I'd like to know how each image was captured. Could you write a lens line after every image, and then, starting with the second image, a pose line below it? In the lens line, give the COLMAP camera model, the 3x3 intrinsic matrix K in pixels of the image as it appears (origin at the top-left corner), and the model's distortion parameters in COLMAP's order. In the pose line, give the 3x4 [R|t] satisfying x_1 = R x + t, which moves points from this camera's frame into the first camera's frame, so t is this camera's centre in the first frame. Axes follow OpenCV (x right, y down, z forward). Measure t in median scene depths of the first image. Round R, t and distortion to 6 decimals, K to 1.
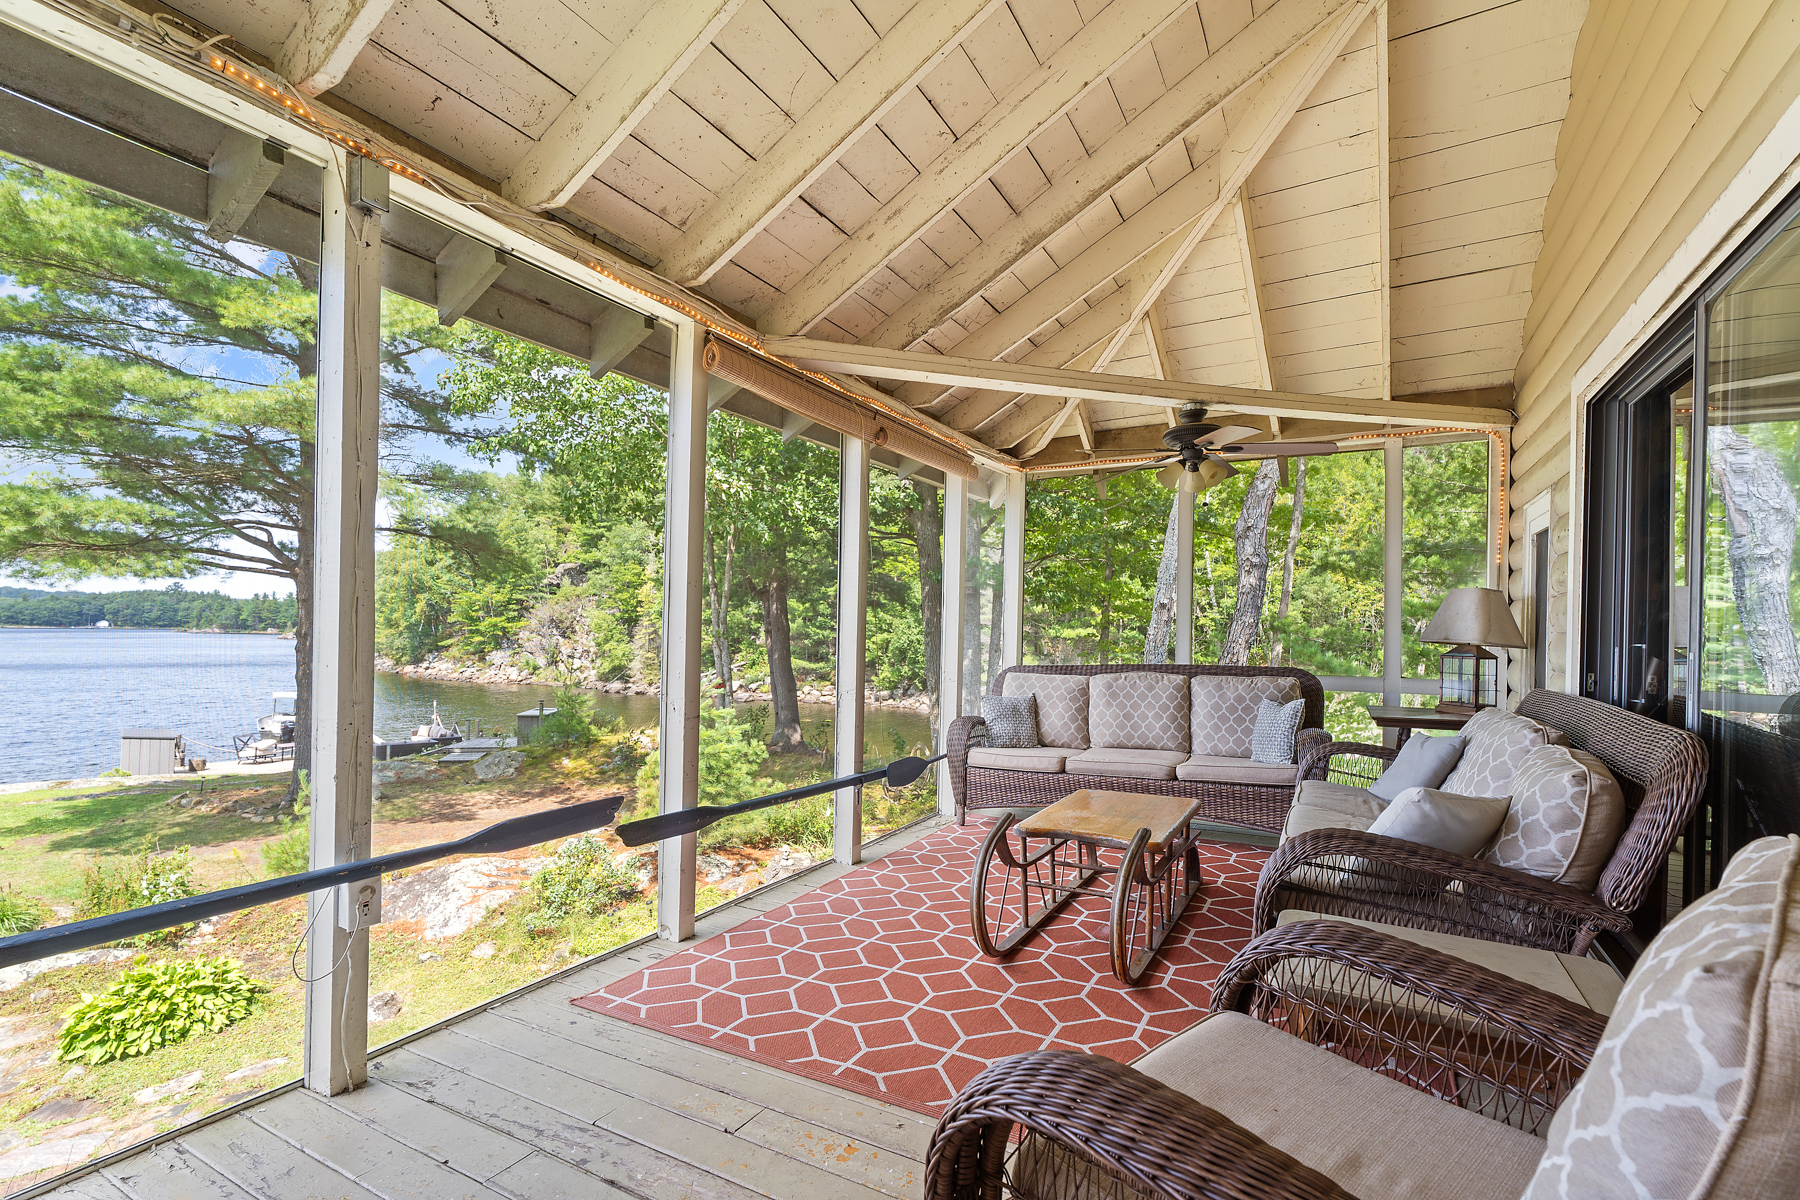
lens RADIAL K [[804.1, 0, 894.4], [0, 804.1, 612.3], [0, 0, 1]] dist [-0.000625, 0.000266]
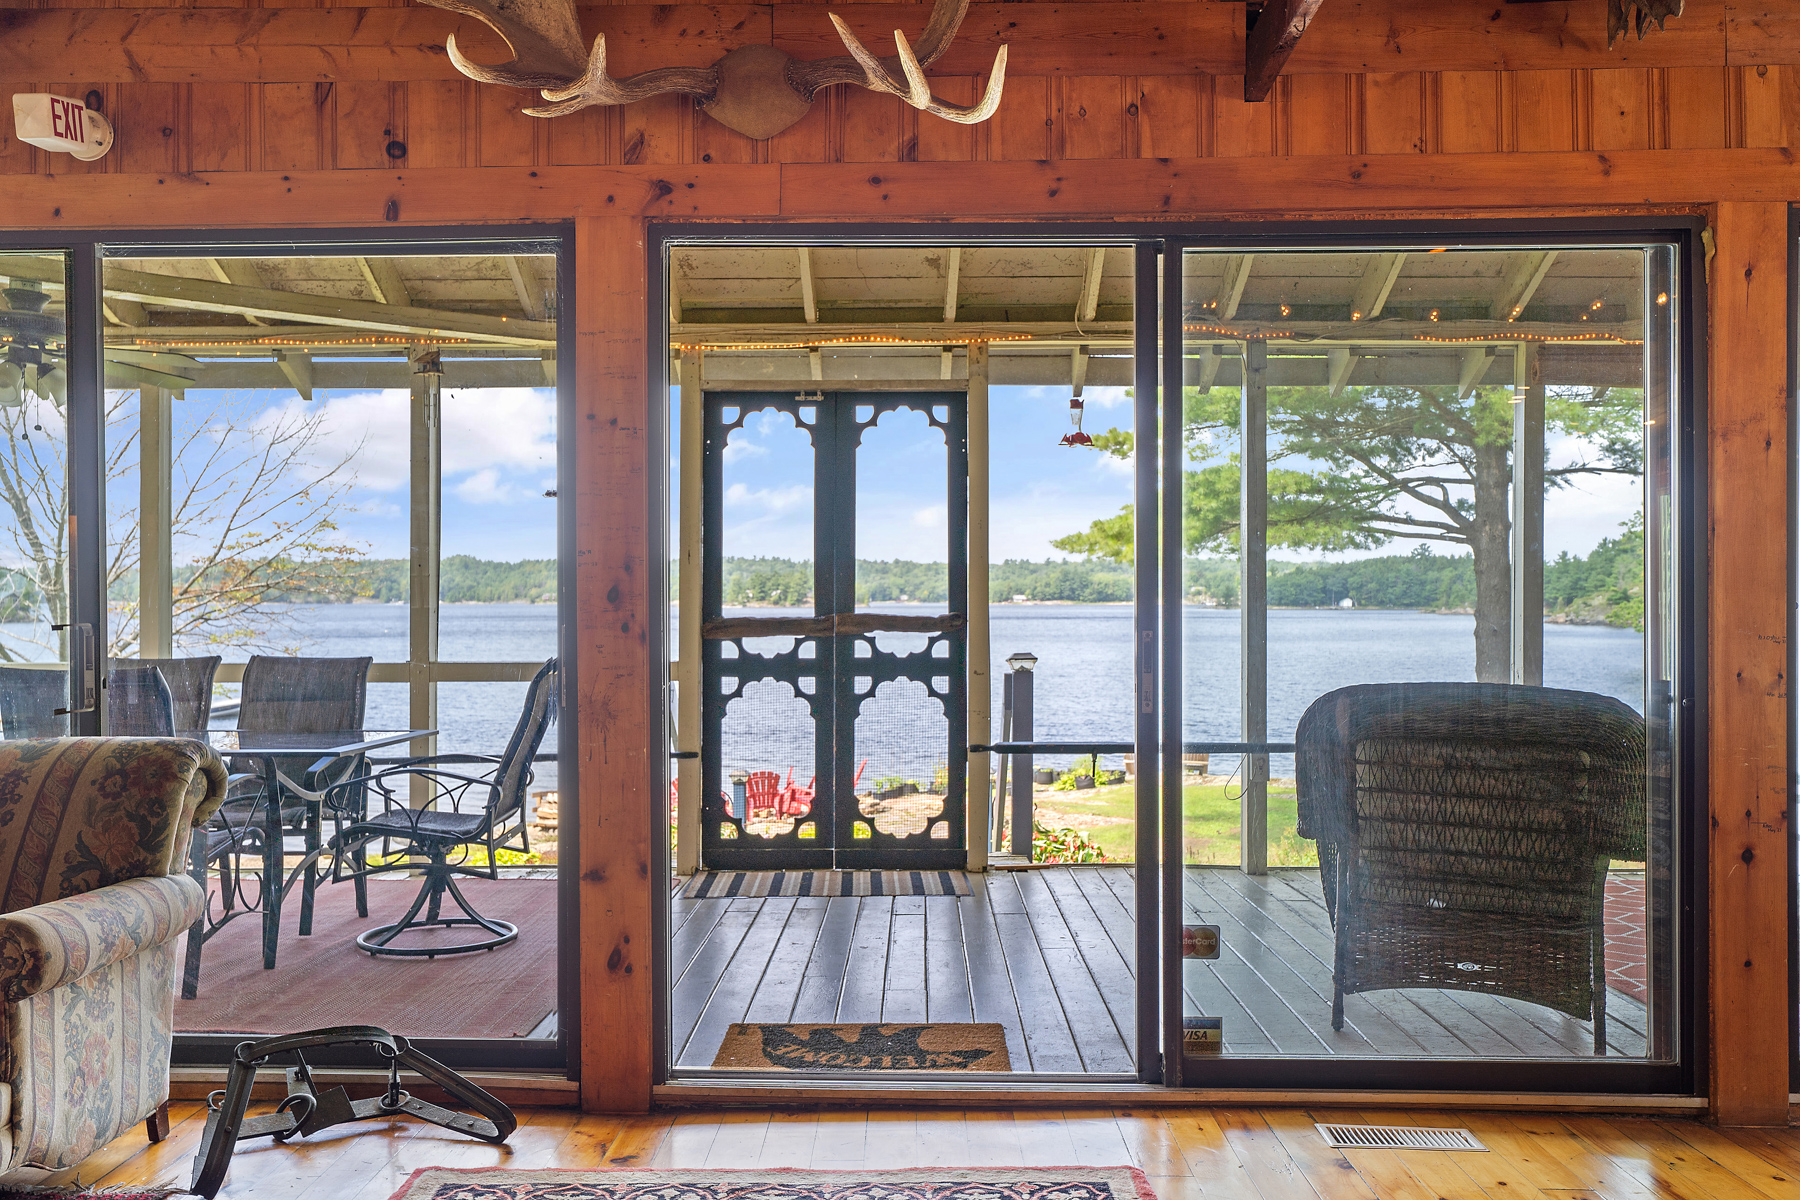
lens RADIAL K [[1454.0, 0, 900.0], [0, 1454.0, 600.0], [0, 0, 1]] dist [-0.000479, -0.000407]
pose [[0.469082, -0.011089, -0.883085, 0.228126], [0.025317, 0.999679, 0.000895, -0.002535], [0.882792, -0.022777, 0.469212, -0.152888]]
